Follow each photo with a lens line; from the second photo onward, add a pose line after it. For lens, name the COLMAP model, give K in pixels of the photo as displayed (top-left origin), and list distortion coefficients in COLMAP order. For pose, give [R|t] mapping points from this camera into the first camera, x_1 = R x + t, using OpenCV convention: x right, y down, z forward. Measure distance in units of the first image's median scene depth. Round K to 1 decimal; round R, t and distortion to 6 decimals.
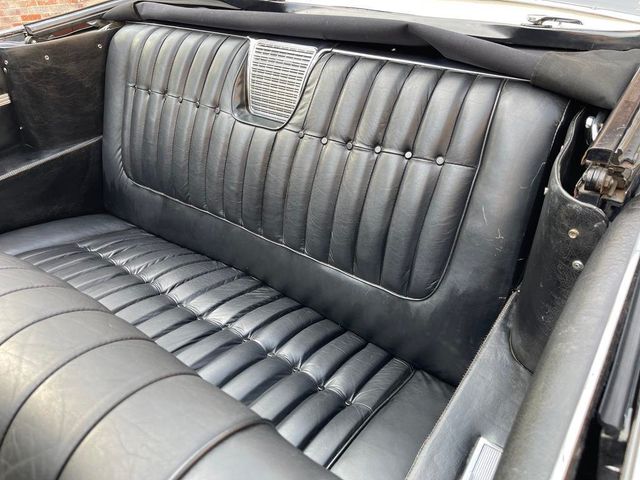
lens RADIAL K [[482.7, 0, 320.4], [0, 482.7, 239.8], [0, 0, 1]] dist [0.057673, -0.082120]
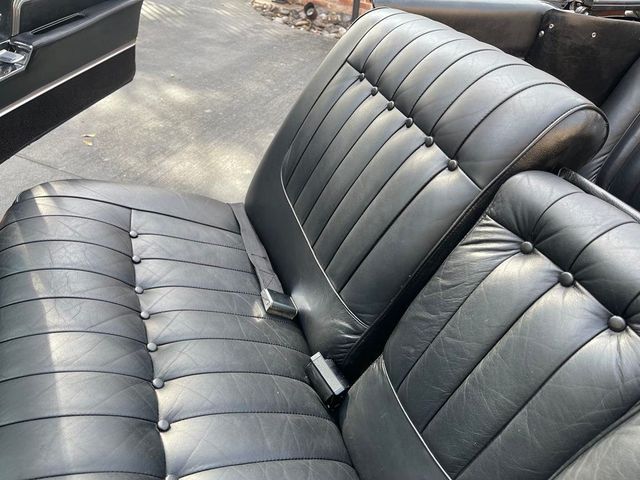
lens RADIAL K [[482.7, 0, 318.3], [0, 482.7, 240.7], [0, 0, 1]] dist [0.057673, -0.082120]
pose [[0.835846, 0.419101, -0.354563, -0.668327], [-0.424981, 0.902842, 0.065327, 0.149723], [0.347493, 0.096079, 0.932747, 0.061292]]
